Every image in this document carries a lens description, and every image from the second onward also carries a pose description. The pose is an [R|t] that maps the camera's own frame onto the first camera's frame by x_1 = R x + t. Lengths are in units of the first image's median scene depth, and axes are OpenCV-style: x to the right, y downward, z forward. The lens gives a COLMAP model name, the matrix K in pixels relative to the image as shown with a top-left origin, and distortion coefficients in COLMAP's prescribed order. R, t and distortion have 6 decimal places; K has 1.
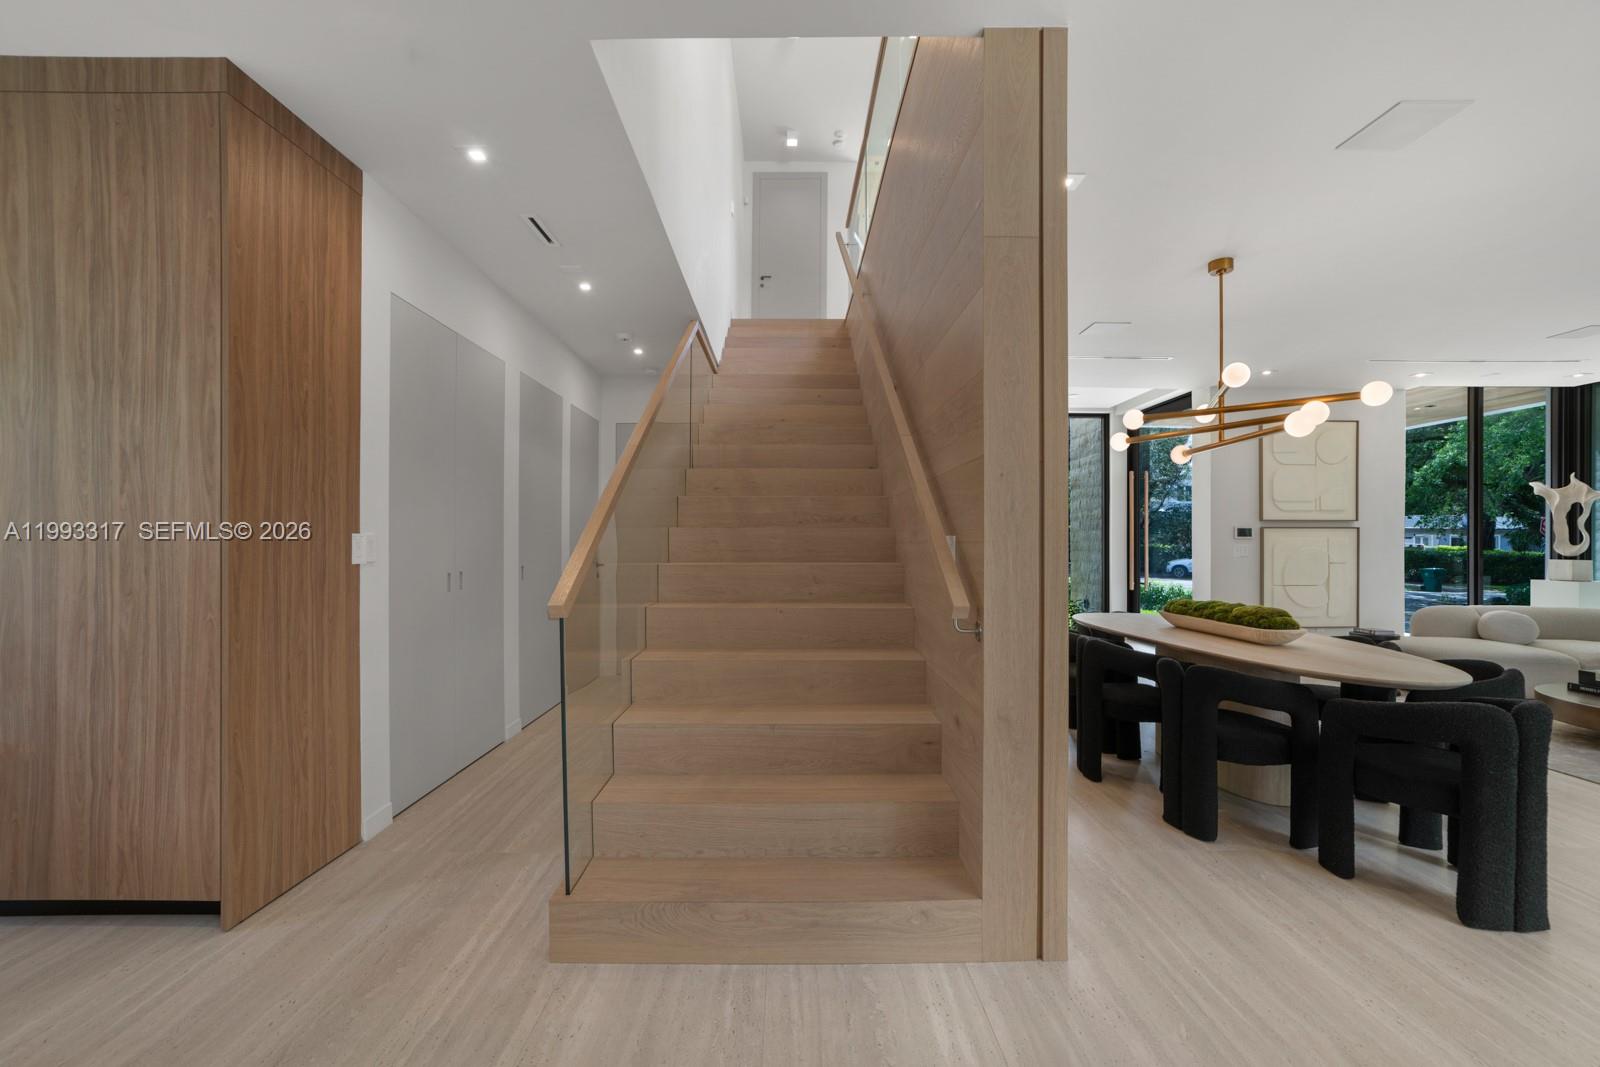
lens RADIAL K [[647.1, 0, 784.5], [0, 647.1, 538.5], [0, 0, 1]] dist [-0.051409, 0.018605]
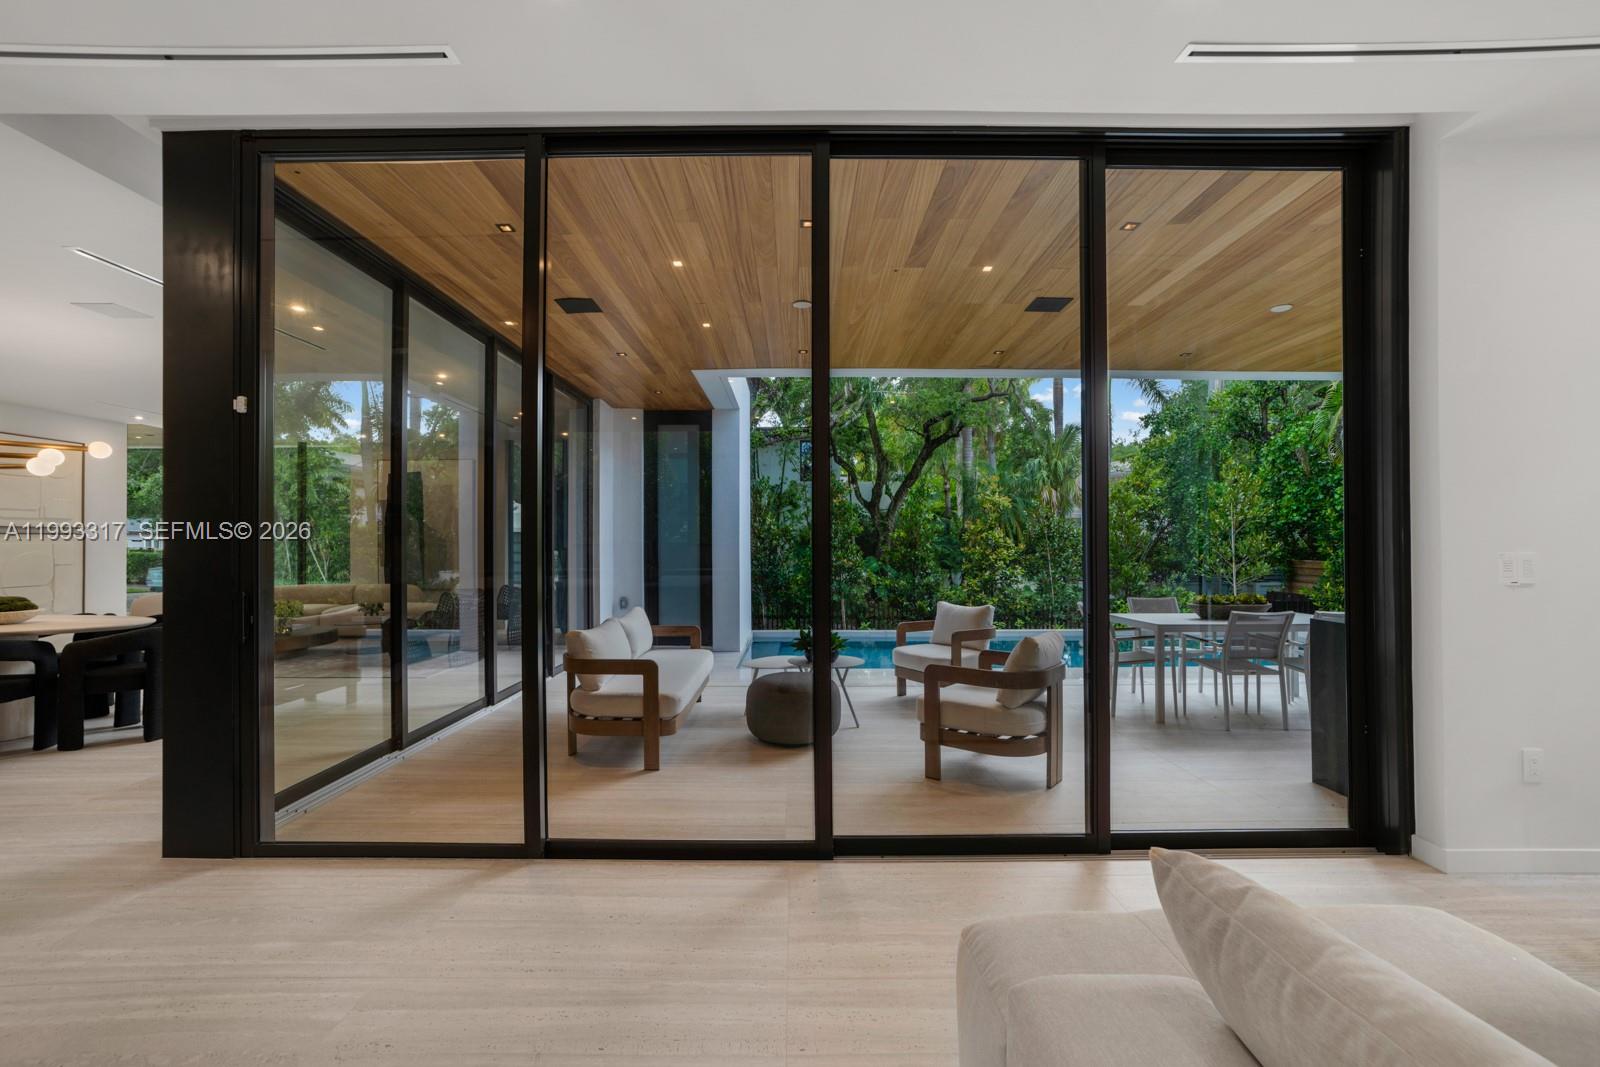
lens RADIAL K [[660.0, 0, 795.3], [0, 660.0, 540.3], [0, 0, 1]] dist [-0.034262, 0.016366]
pose [[-0.004544, 0.003674, 0.999983, -0.424891], [-0.001889, 0.999991, -0.003682, -0.005208], [-0.999988, -0.001905, -0.004537, -0.454727]]
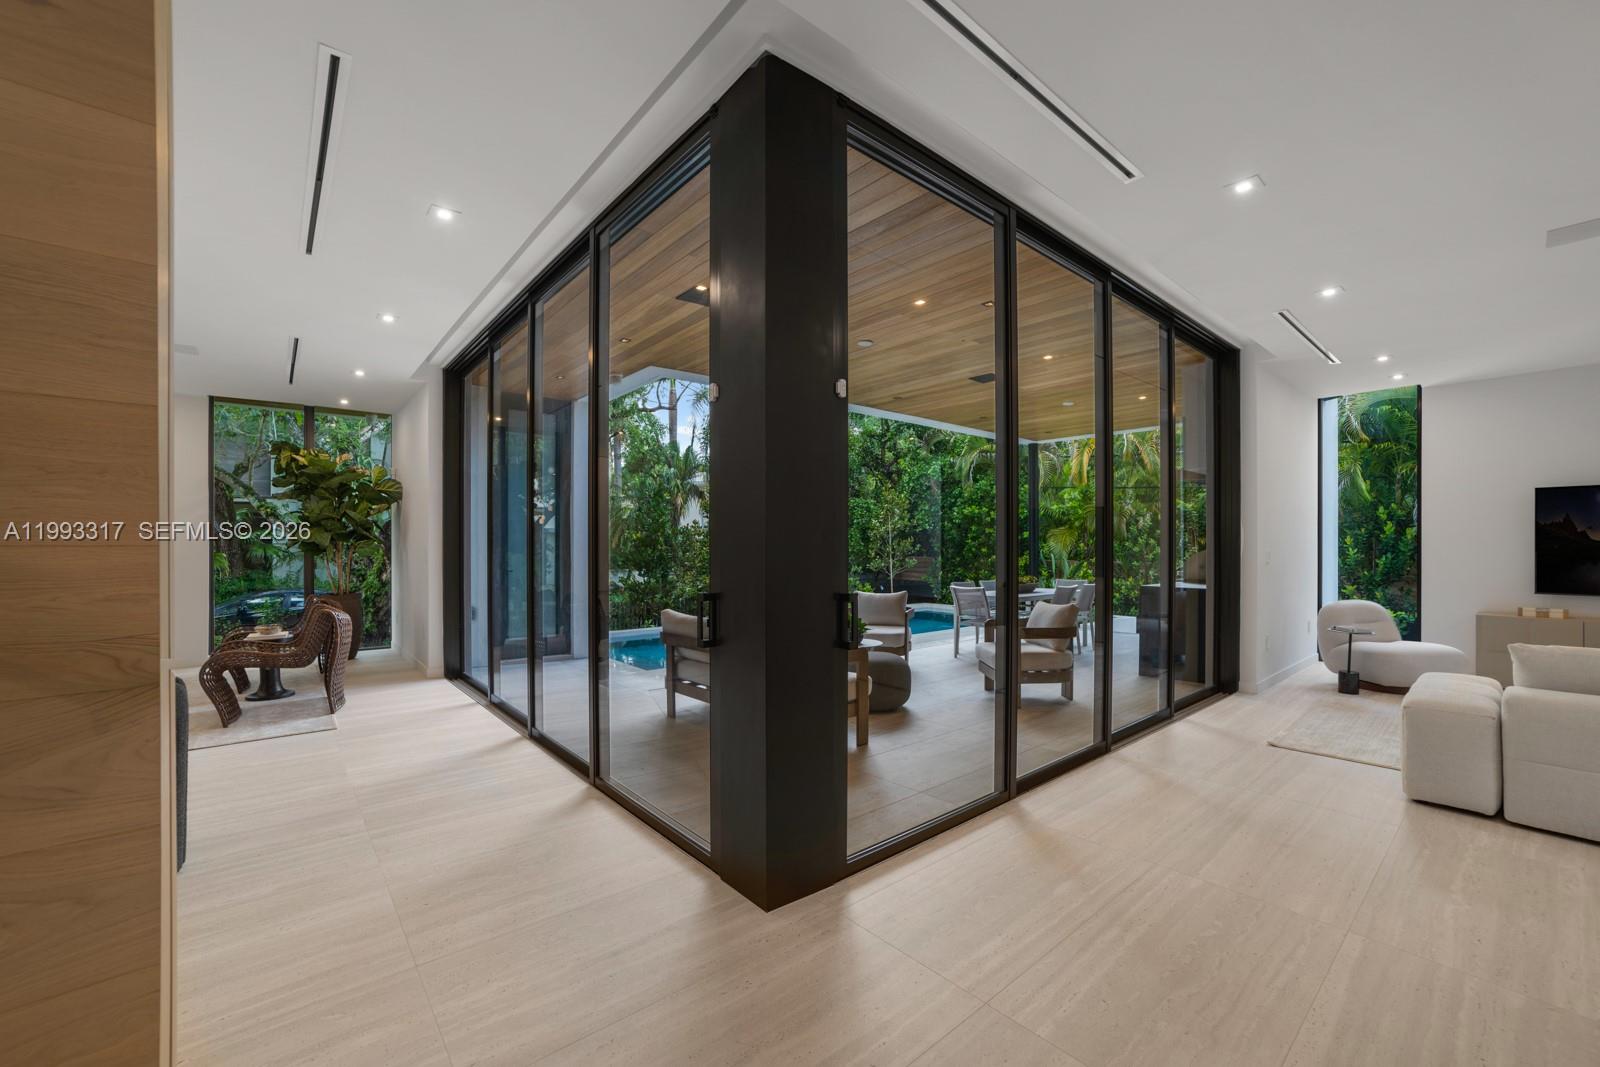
lens RADIAL K [[647.1, 0, 784.5], [0, 647.1, 538.5], [0, 0, 1]] dist [-0.051409, 0.018605]
pose [[-0.641641, 0.003865, 0.766995, -0.228685], [-0.005336, 0.999941, -0.009502, -0.001007], [-0.766986, -0.010189, -0.641582, 0.376285]]
